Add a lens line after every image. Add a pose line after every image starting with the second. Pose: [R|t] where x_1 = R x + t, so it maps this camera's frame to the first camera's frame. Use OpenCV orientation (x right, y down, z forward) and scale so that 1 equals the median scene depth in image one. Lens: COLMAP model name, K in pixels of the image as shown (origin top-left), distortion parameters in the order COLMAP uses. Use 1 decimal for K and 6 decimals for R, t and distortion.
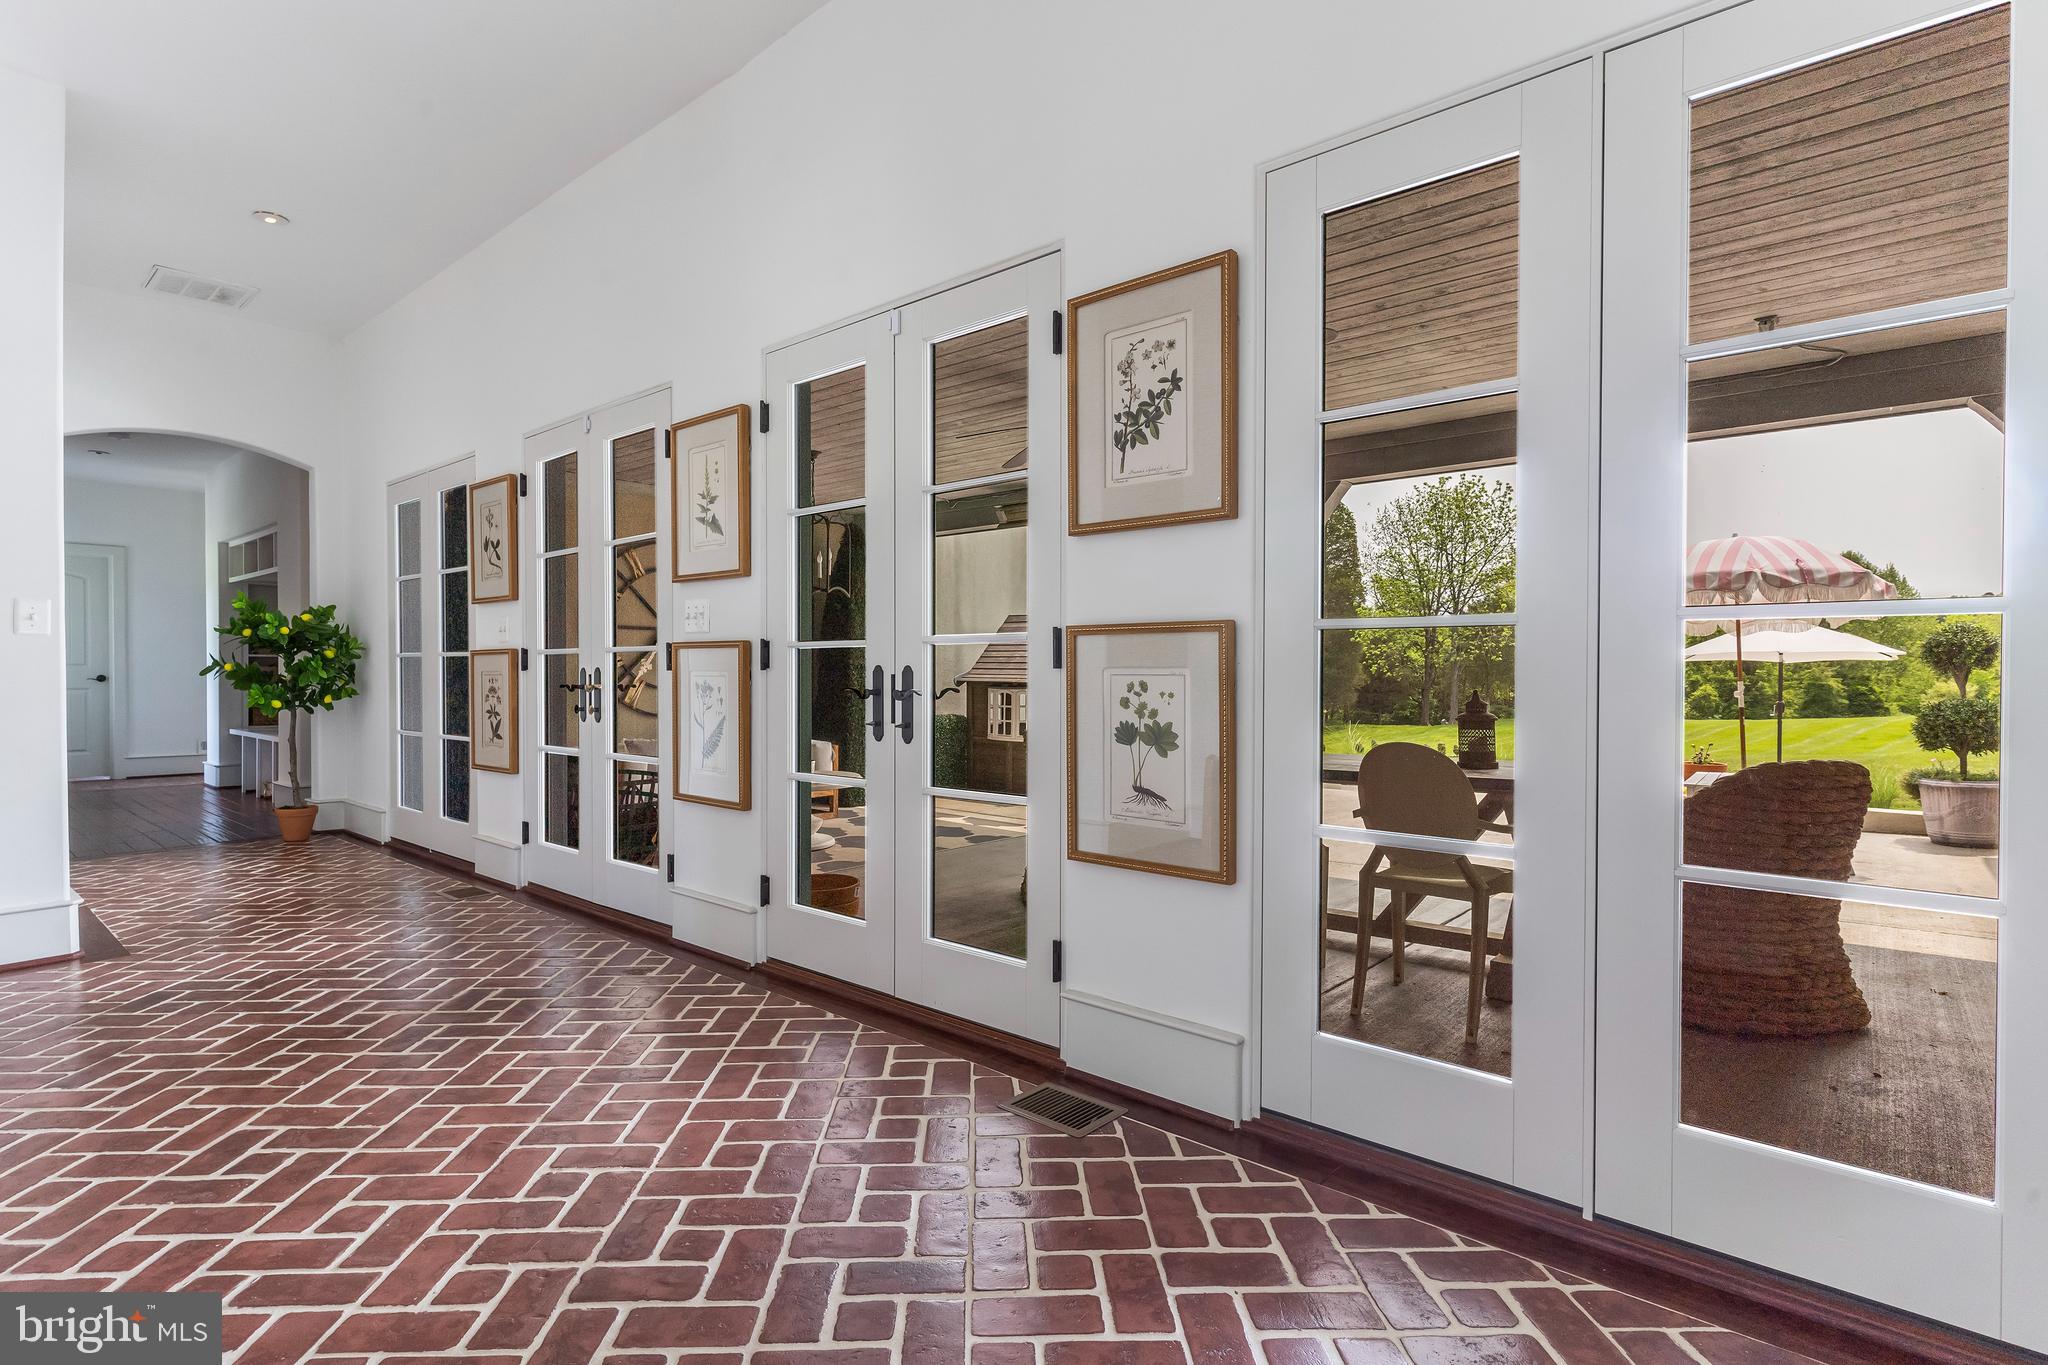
lens RADIAL K [[999.6, 0, 991.7], [0, 999.6, 683.7], [0, 0, 1]] dist [0.001316, -0.001194]
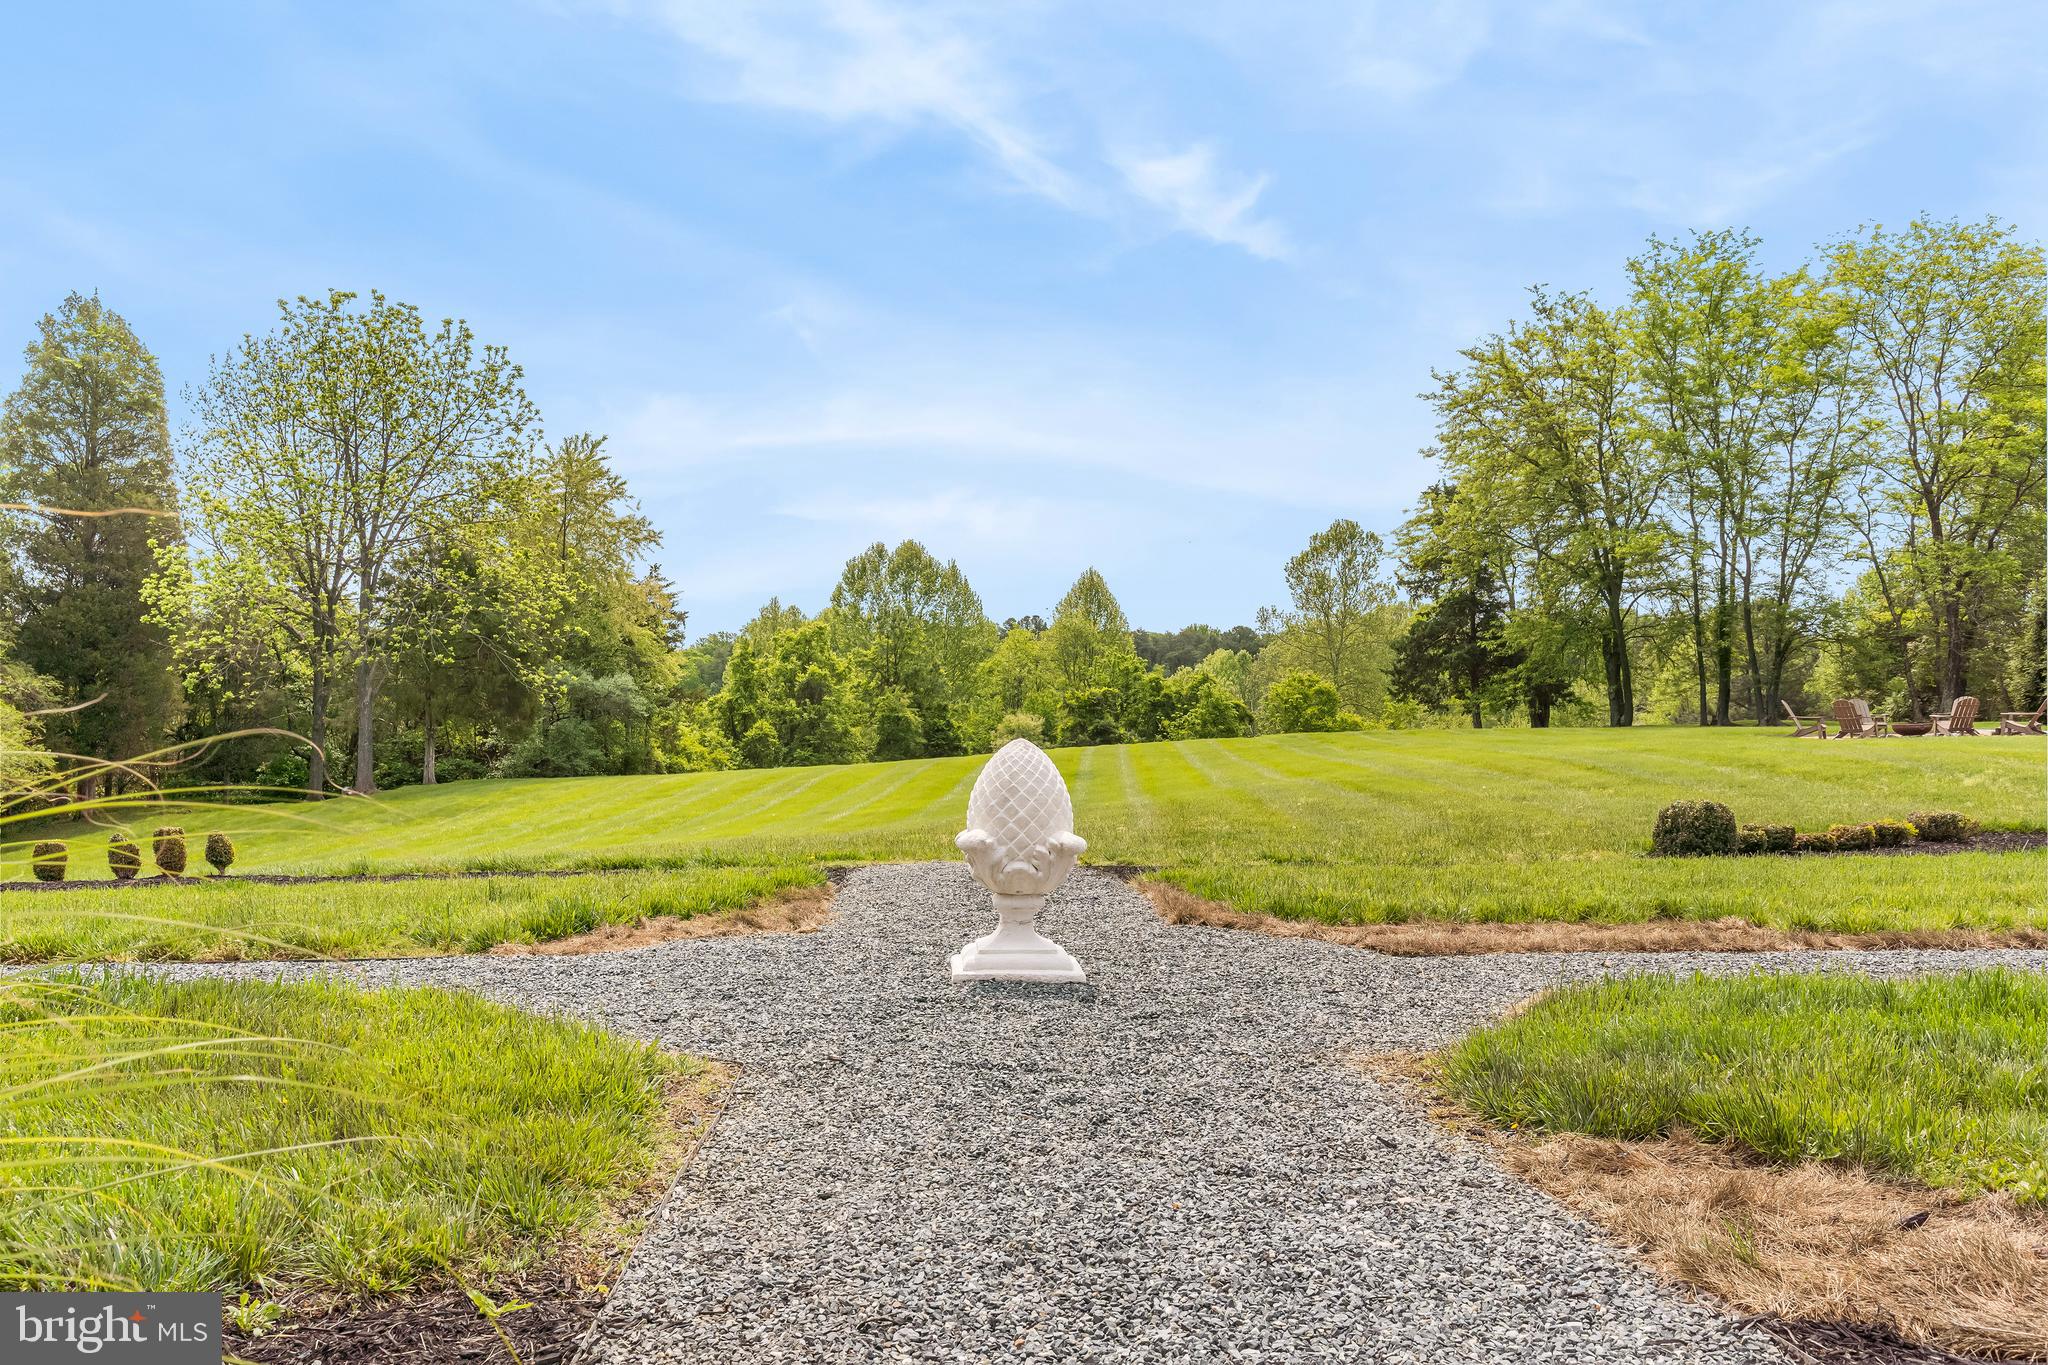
lens RADIAL K [[1597.7, 0, 1018.7], [0, 1597.7, 673.1], [0, 0, 1]] dist [0.008557, -0.006865]
pose [[0.697035, 0.010916, 0.716954, 1.093659], [0.020409, 0.999177, -0.035055, 0.132938], [-0.716747, 0.039066, 0.696238, 1.967107]]
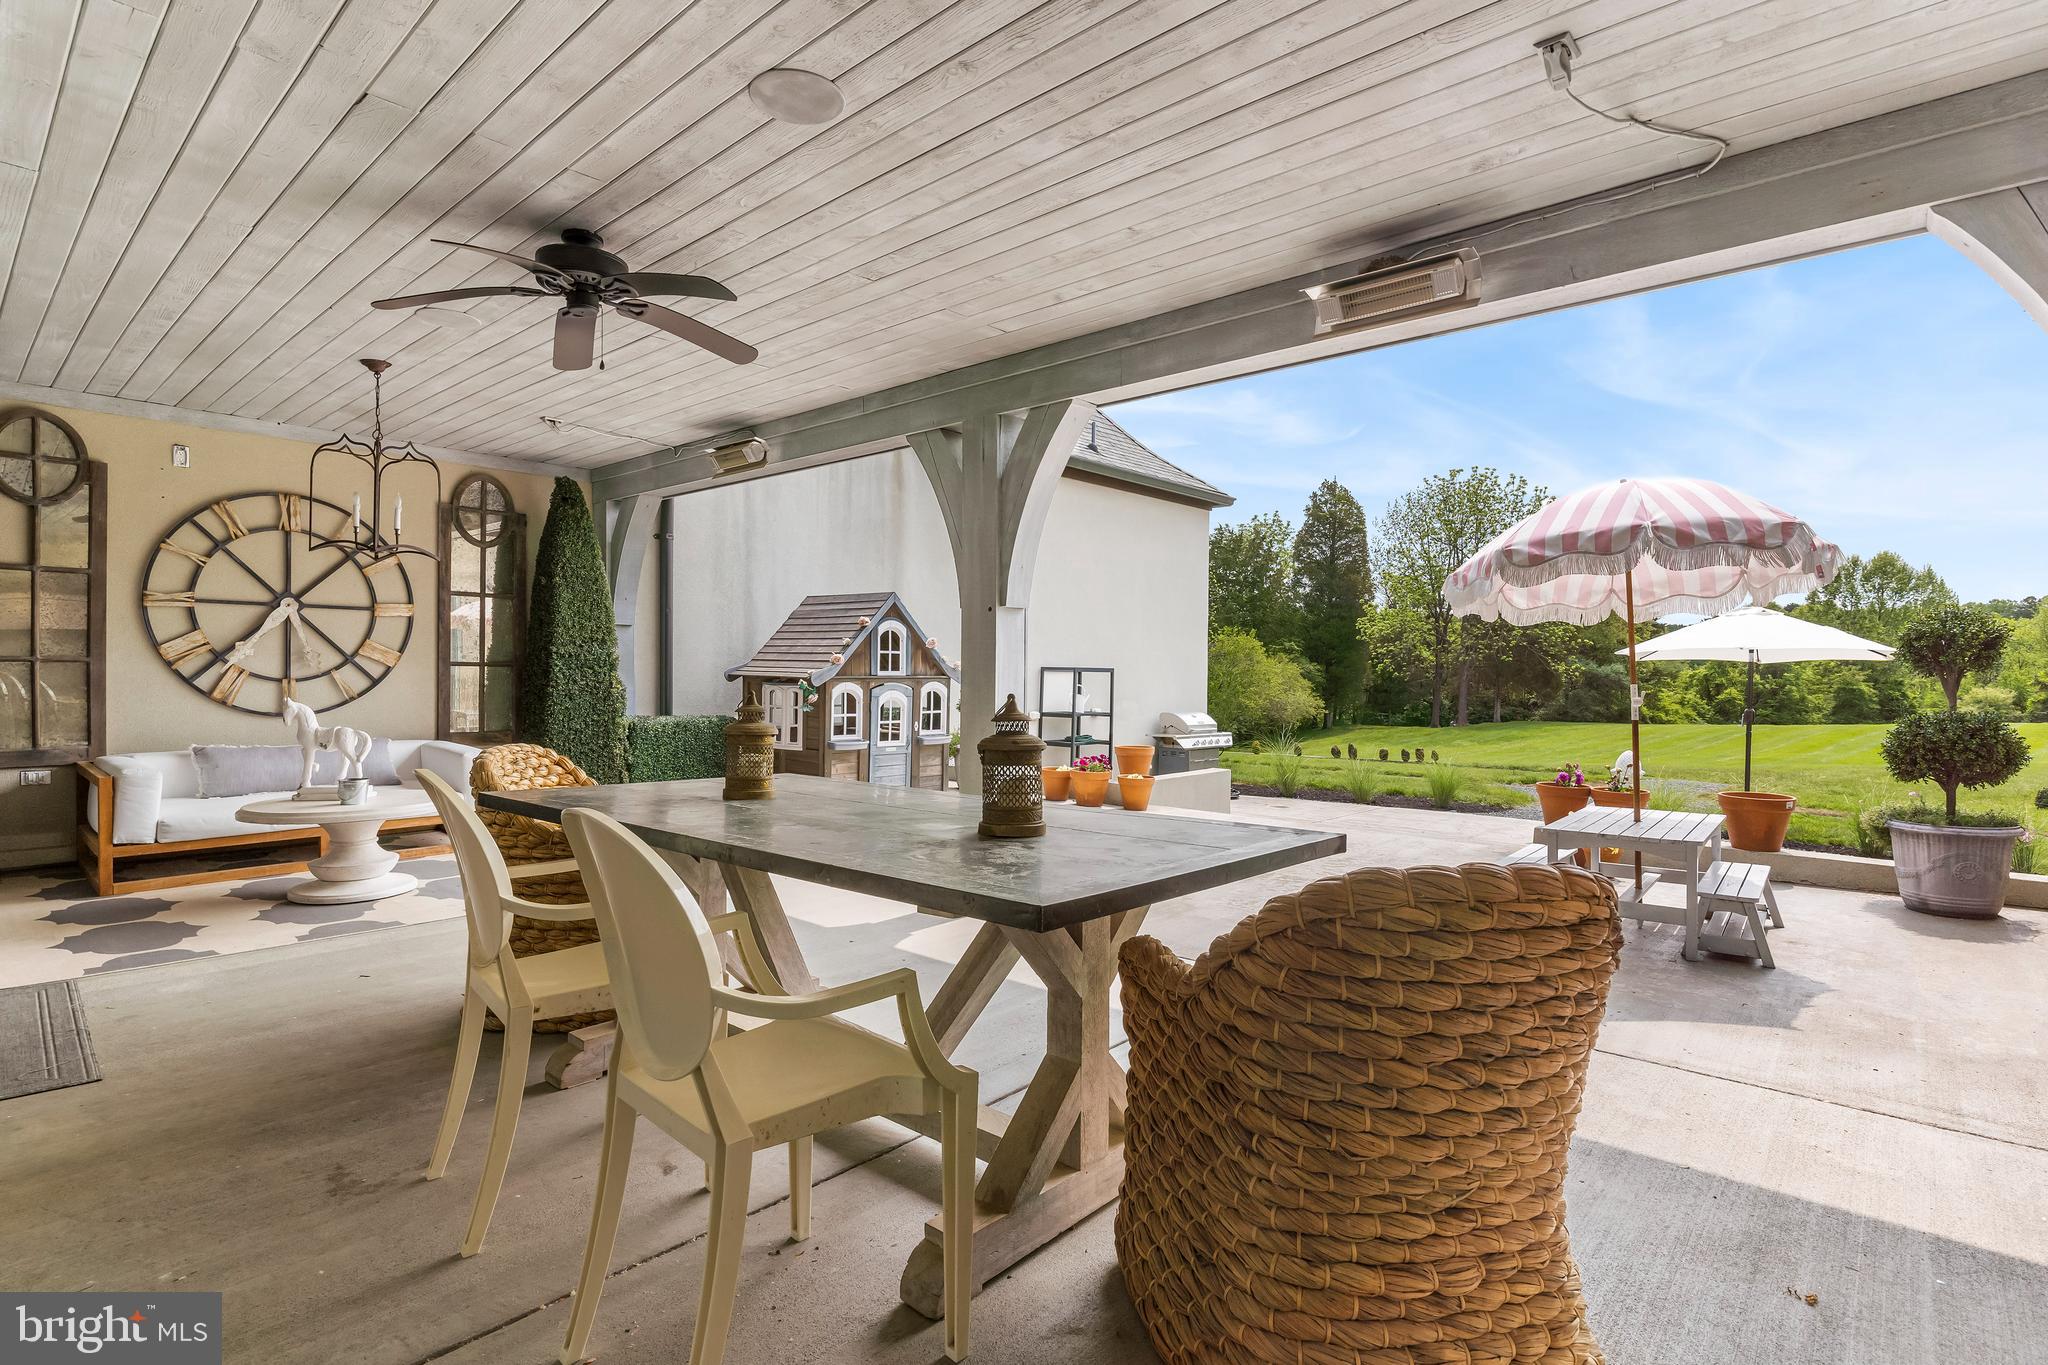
lens RADIAL K [[999.6, 0, 996.8], [0, 999.6, 692.1], [0, 0, 1]] dist [0.001316, -0.001194]
pose [[0.999794, 0.009592, -0.017910, 0.268115], [-0.009378, 0.999884, 0.012013, -0.000775], [0.018023, -0.011842, 0.999767, 0.242091]]
